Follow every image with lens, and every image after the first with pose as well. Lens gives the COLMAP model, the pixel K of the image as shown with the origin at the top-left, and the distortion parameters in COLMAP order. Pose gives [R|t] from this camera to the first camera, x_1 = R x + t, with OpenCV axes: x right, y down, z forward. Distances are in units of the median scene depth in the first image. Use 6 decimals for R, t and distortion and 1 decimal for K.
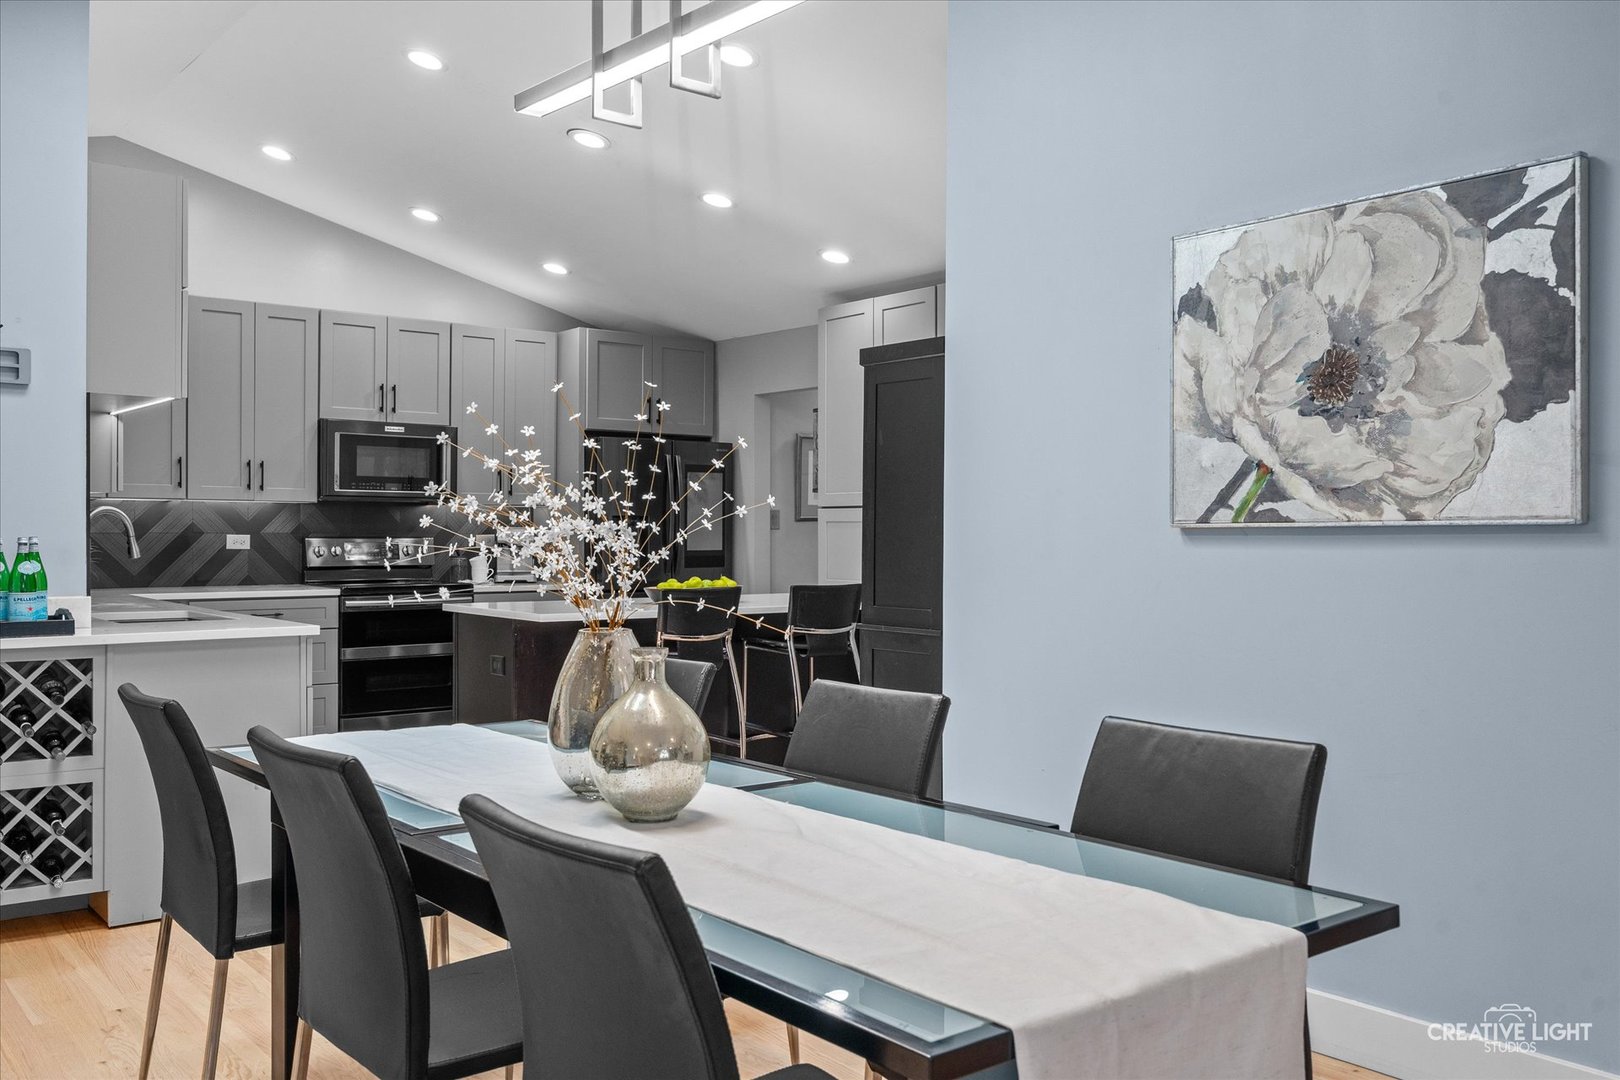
lens RADIAL K [[1426.7, 0, 811.7], [0, 1426.7, 518.7], [0, 0, 1]] dist [-0.005287, -0.007770]
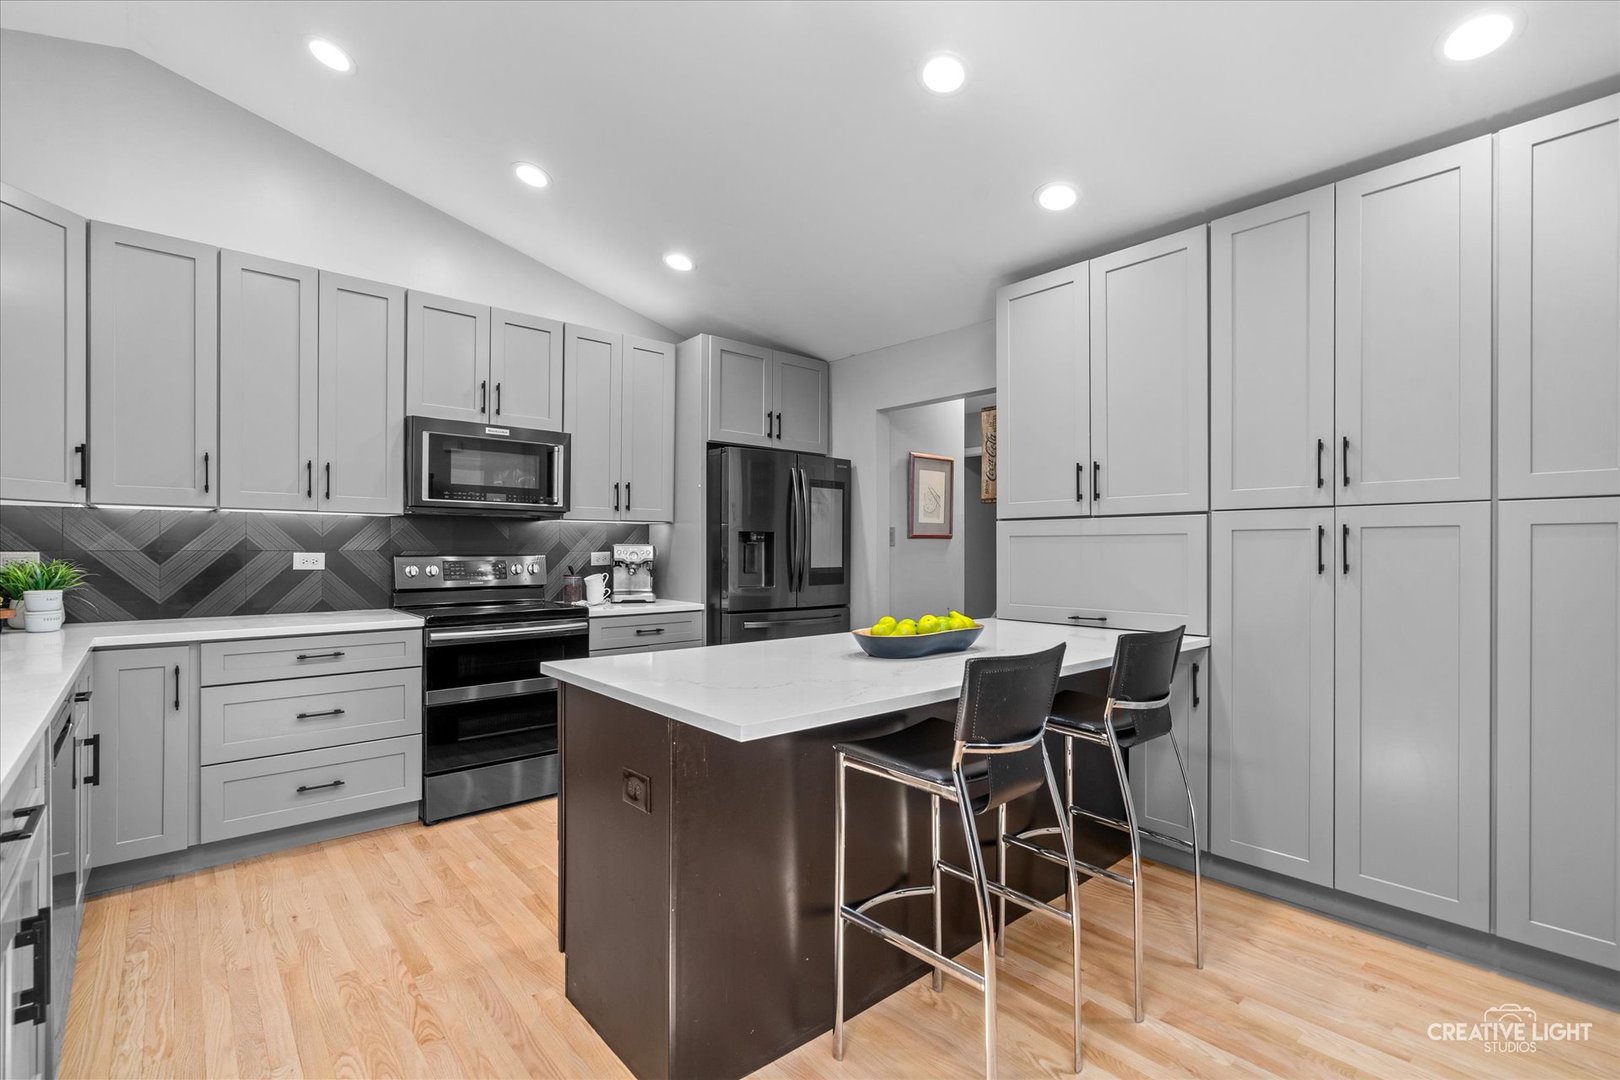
lens RADIAL K [[736.2, 0, 802.9], [0, 736.2, 536.2], [0, 0, 1]] dist [-0.002713, 0.000200]
pose [[0.998685, -0.000977, 0.051257, -0.129641], [0.001429, 0.999960, -0.008780, 0.005639], [-0.051246, 0.008842, 0.998647, 0.544281]]
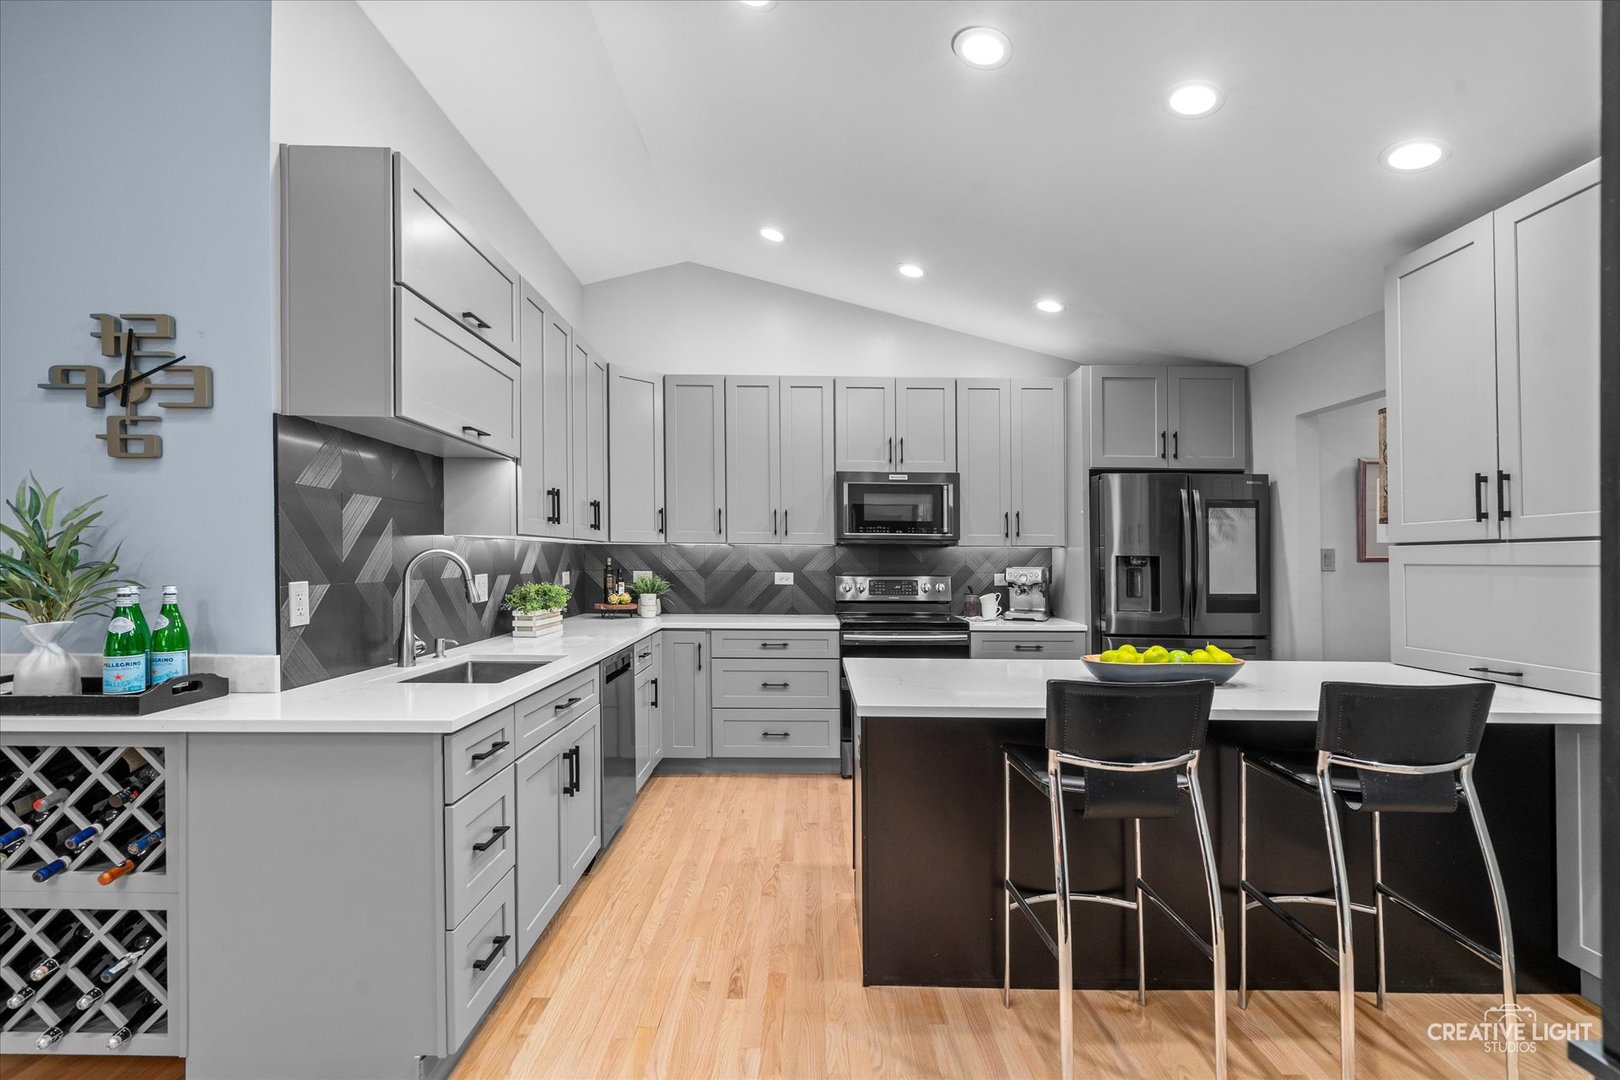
lens RADIAL K [[751.0, 0, 796.8], [0, 751.0, 547.6], [0, 0, 1]] dist [-0.016598, 0.007424]
pose [[0.781293, -0.009934, -0.624085, 0.005611], [0.002462, 0.999915, -0.012834, -0.001790], [0.624159, 0.008490, 0.781251, 0.505859]]
